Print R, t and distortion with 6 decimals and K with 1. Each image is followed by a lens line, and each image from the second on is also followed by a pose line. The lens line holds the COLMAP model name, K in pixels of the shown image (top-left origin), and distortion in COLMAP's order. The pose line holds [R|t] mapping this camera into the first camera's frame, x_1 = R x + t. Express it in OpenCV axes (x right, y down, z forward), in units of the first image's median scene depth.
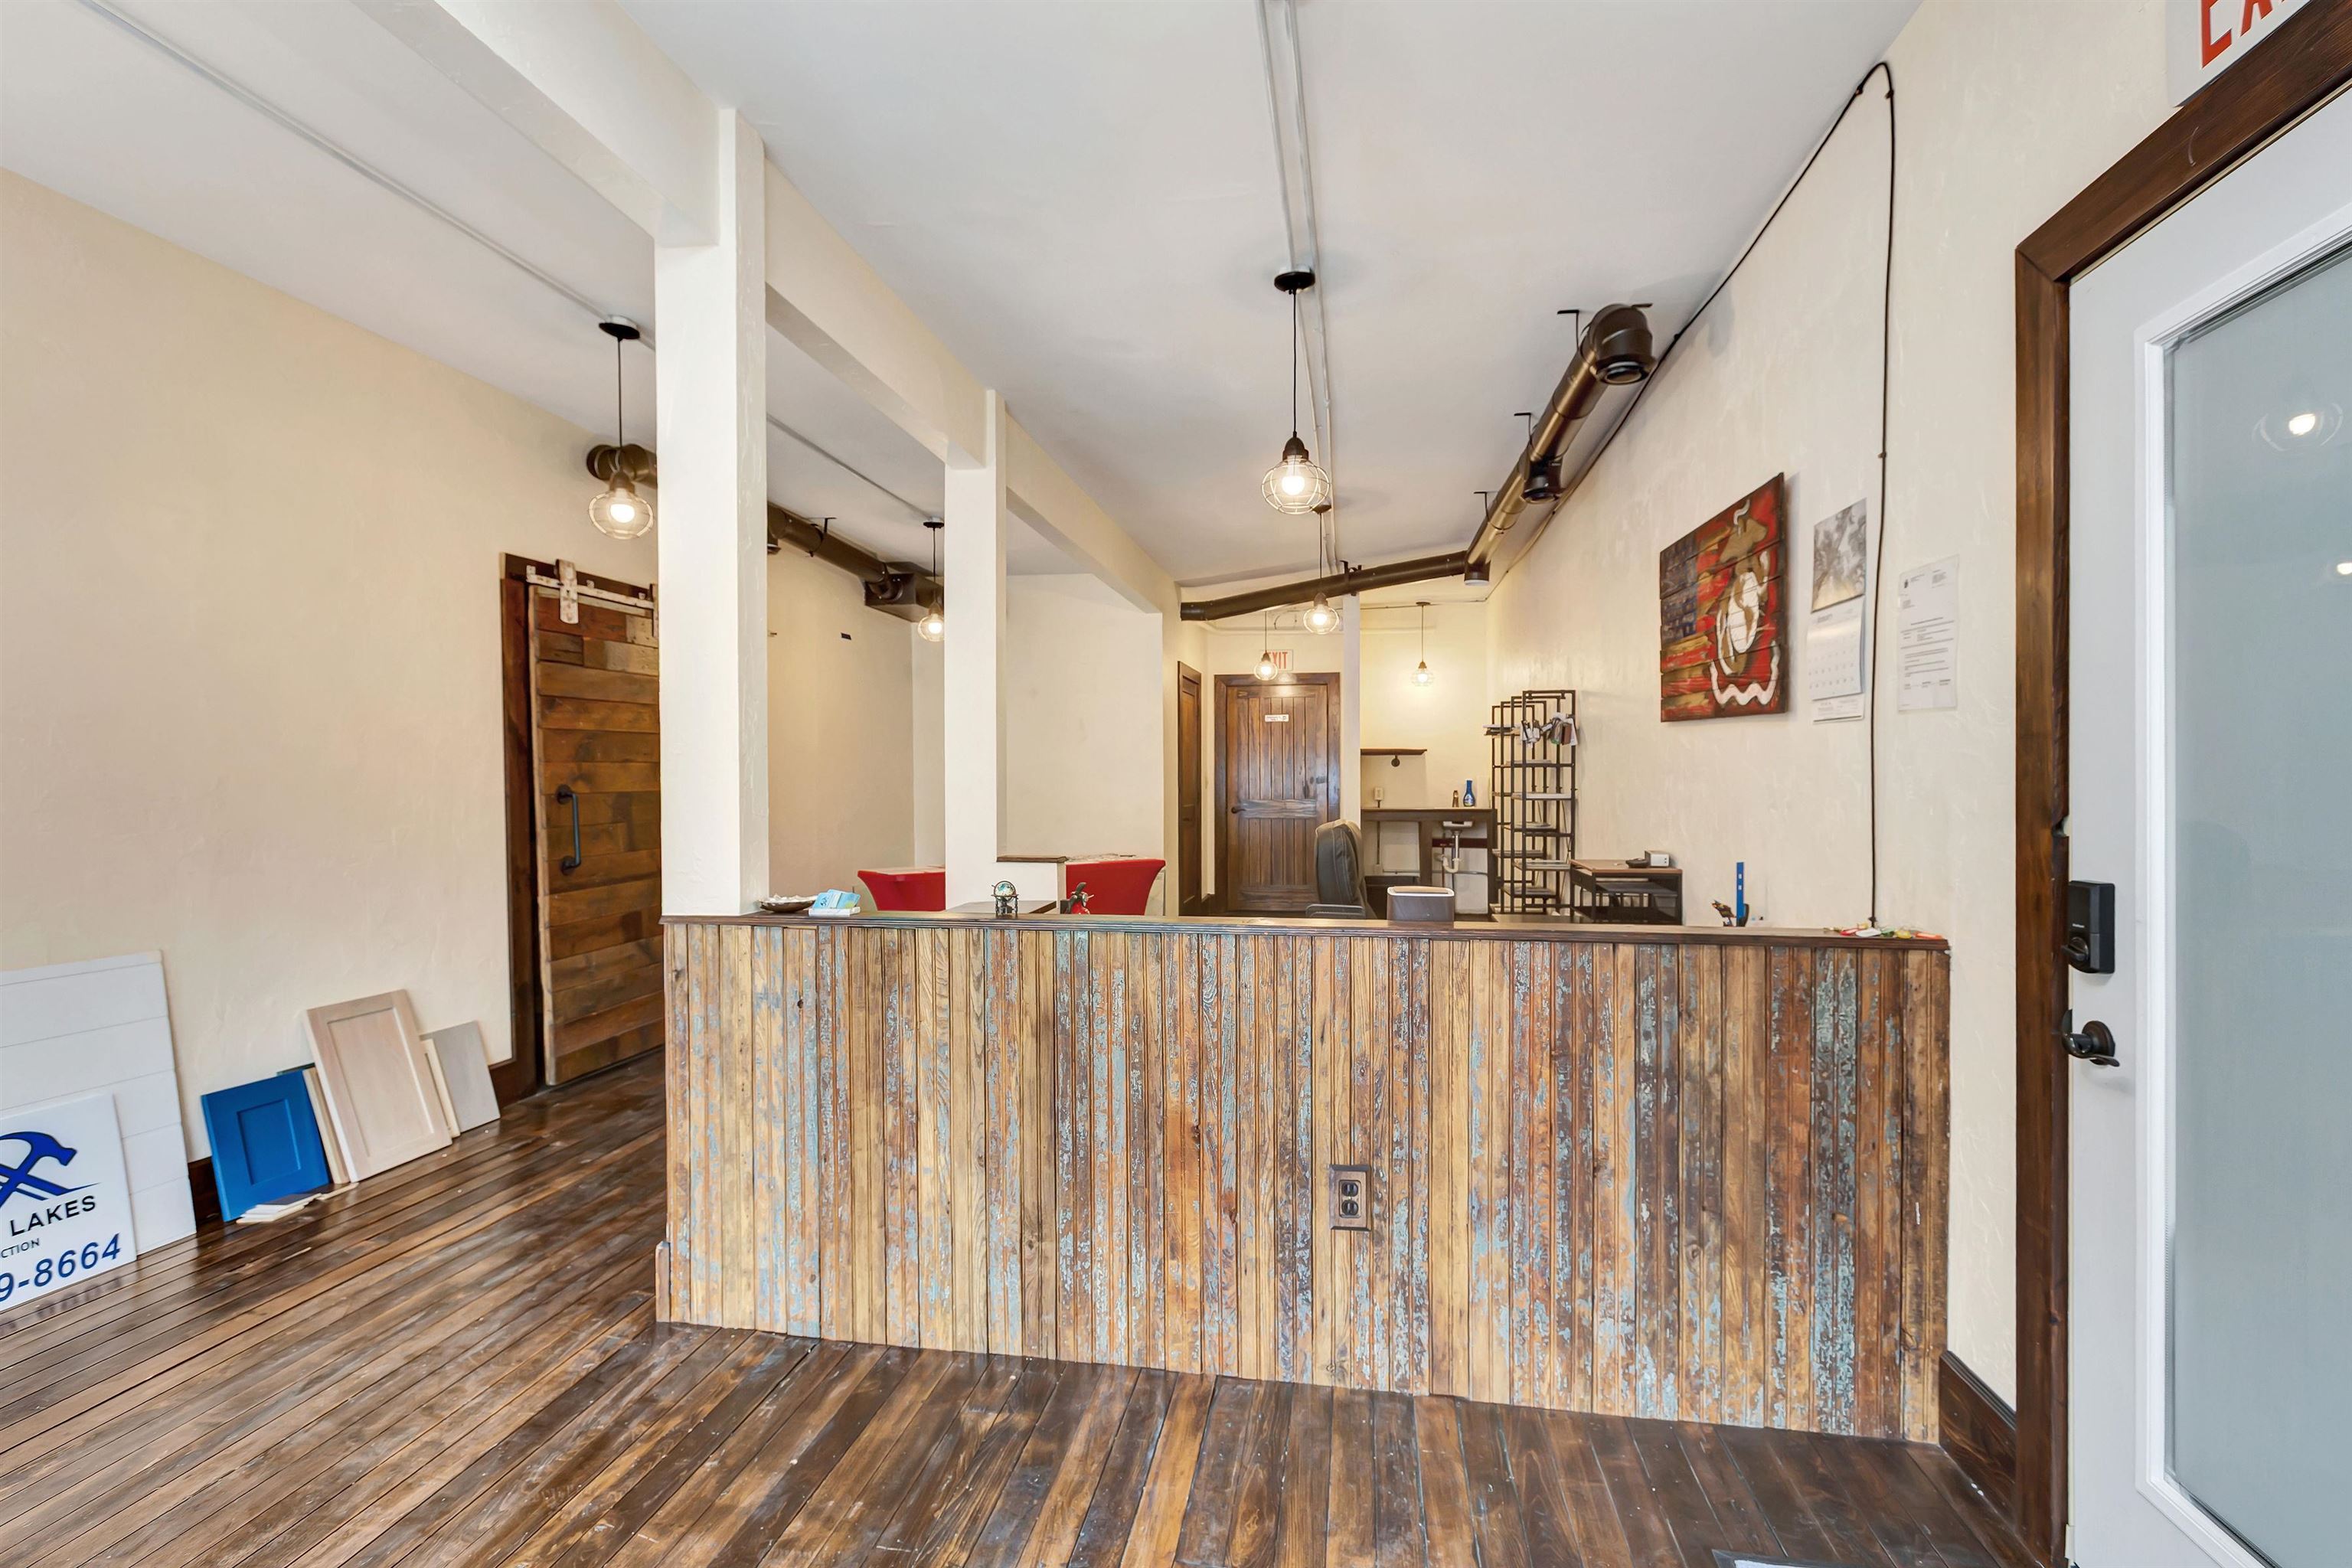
lens RADIAL K [[1132.3, 0, 1172.1], [0, 1132.3, 787.1], [0, 0, 1]] dist [0.002949, 0.000107]
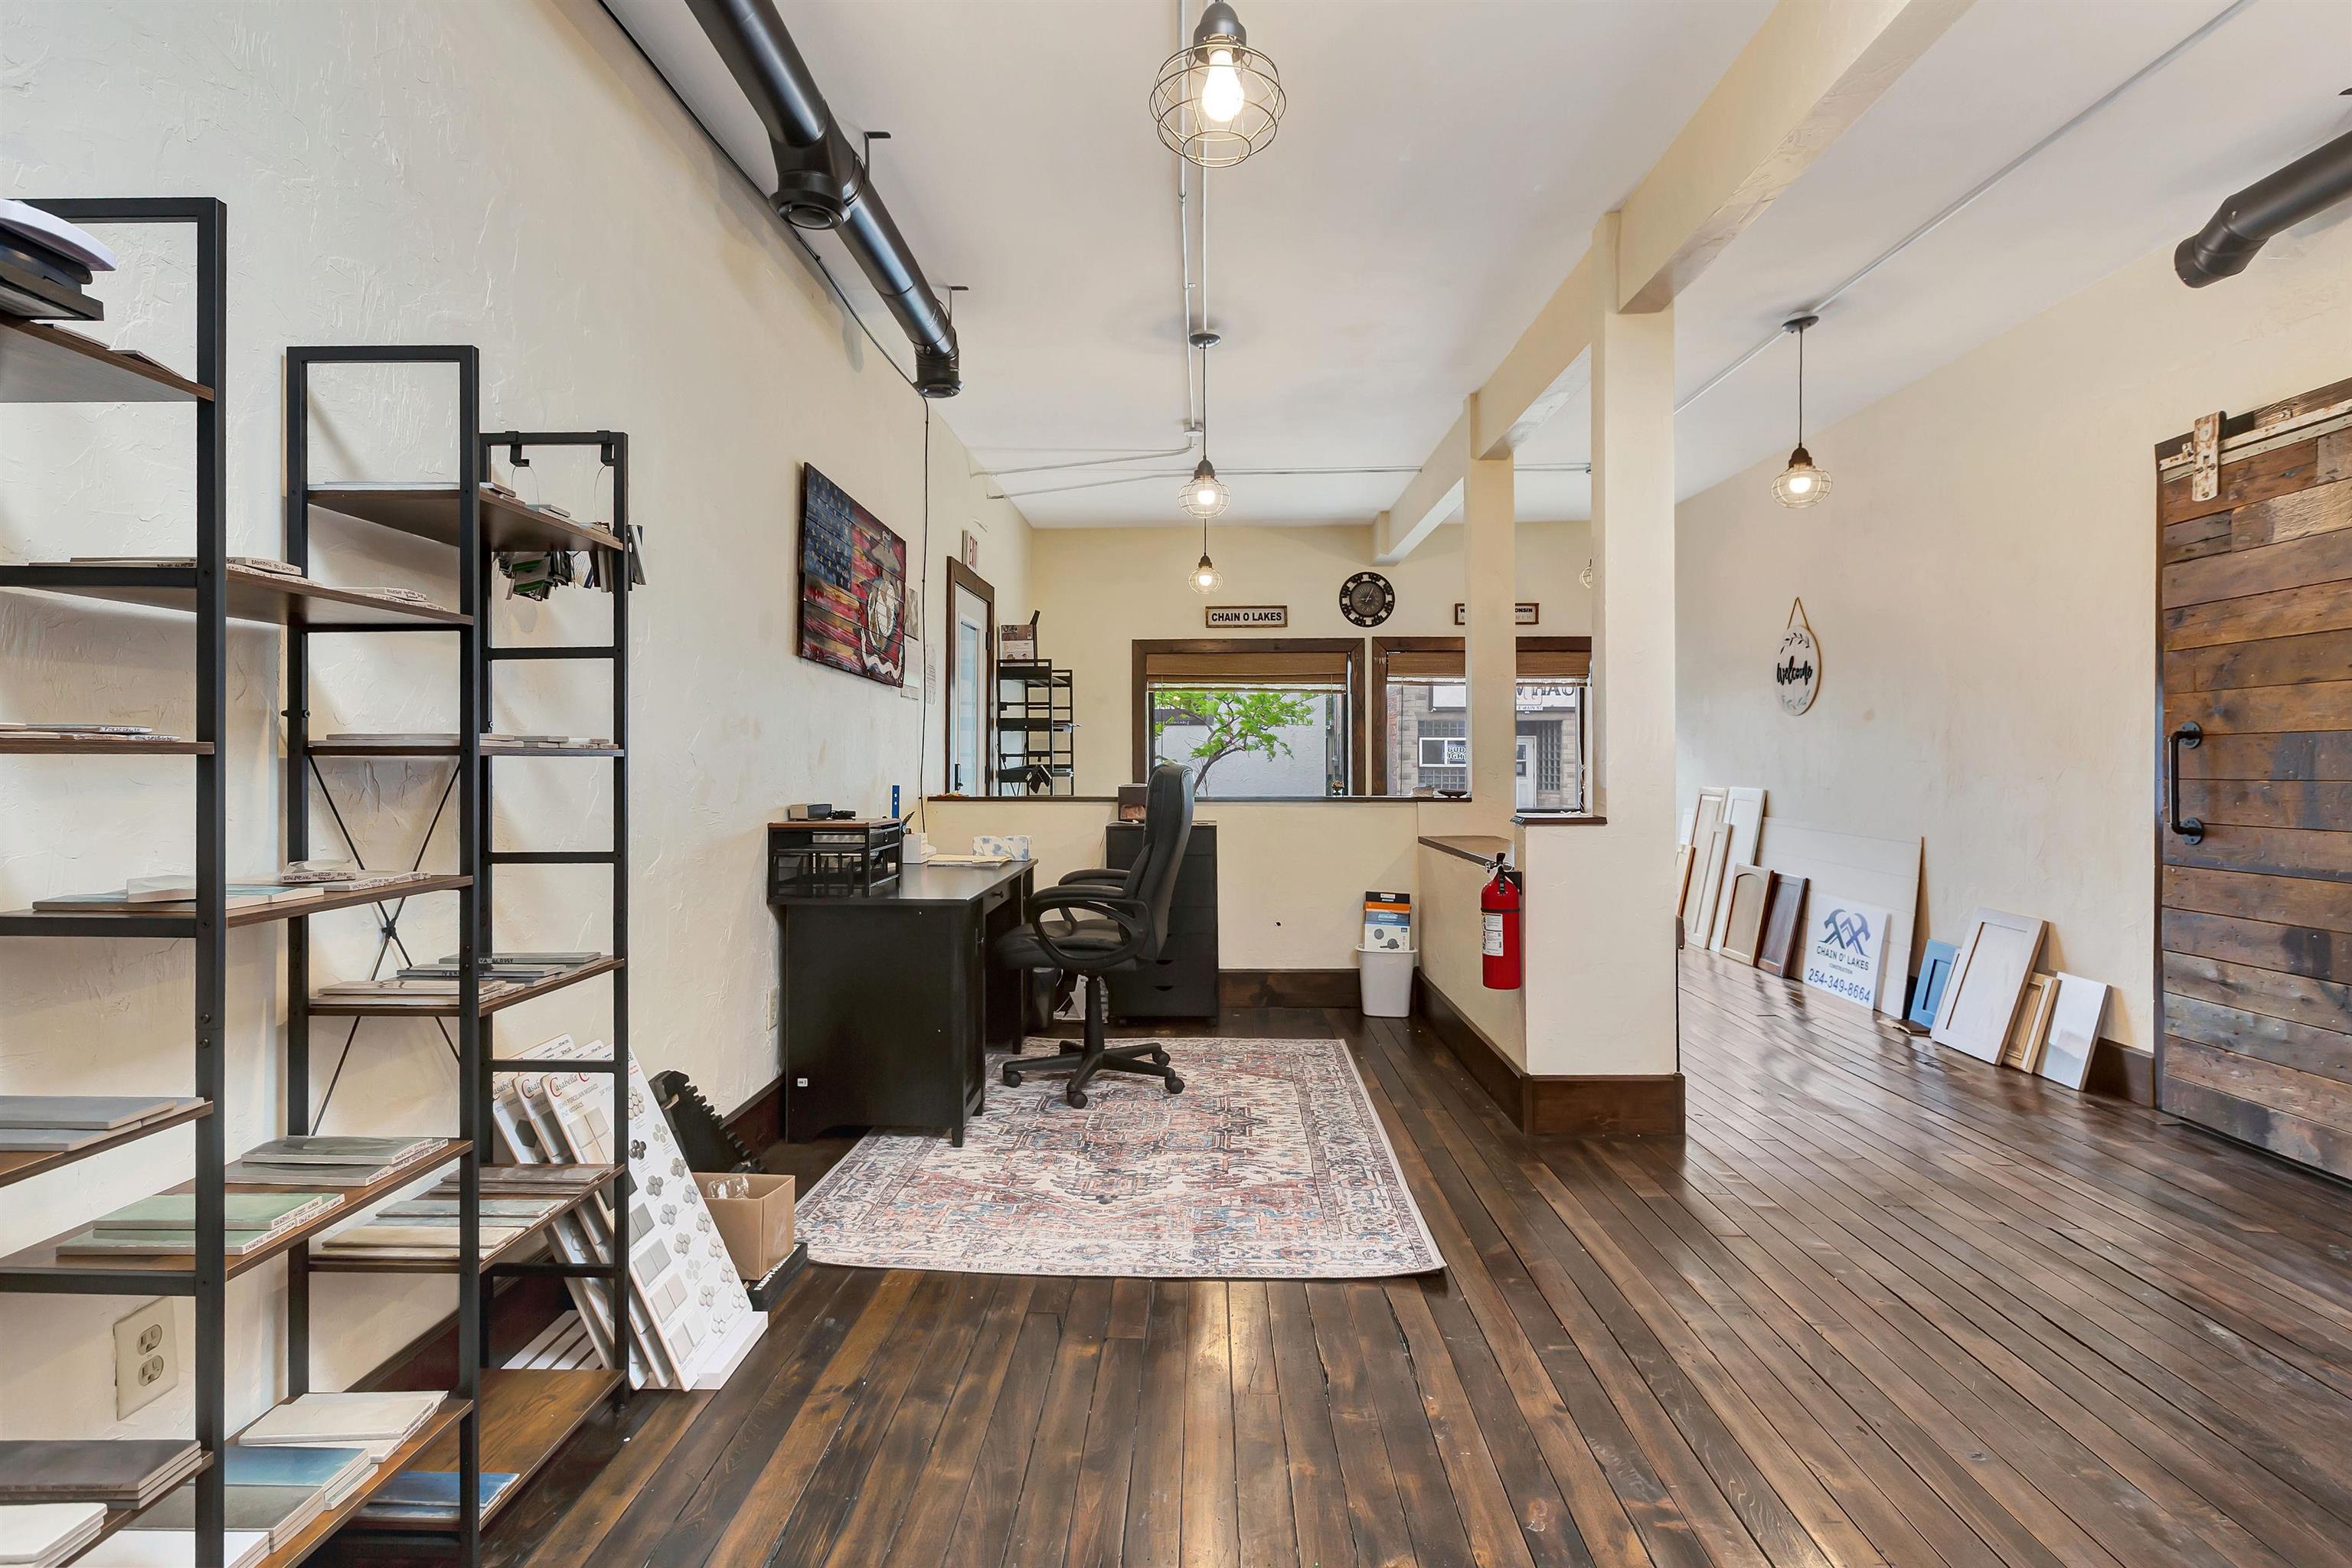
lens RADIAL K [[1132.3, 0, 1177.0], [0, 1132.3, 767.4], [0, 0, 1]] dist [0.002949, 0.000107]
pose [[-0.991649, 0.004275, -0.128893, 0.219291], [0.002052, 0.999847, 0.017380, 0.012839], [0.128948, 0.016971, -0.991506, 1.636784]]
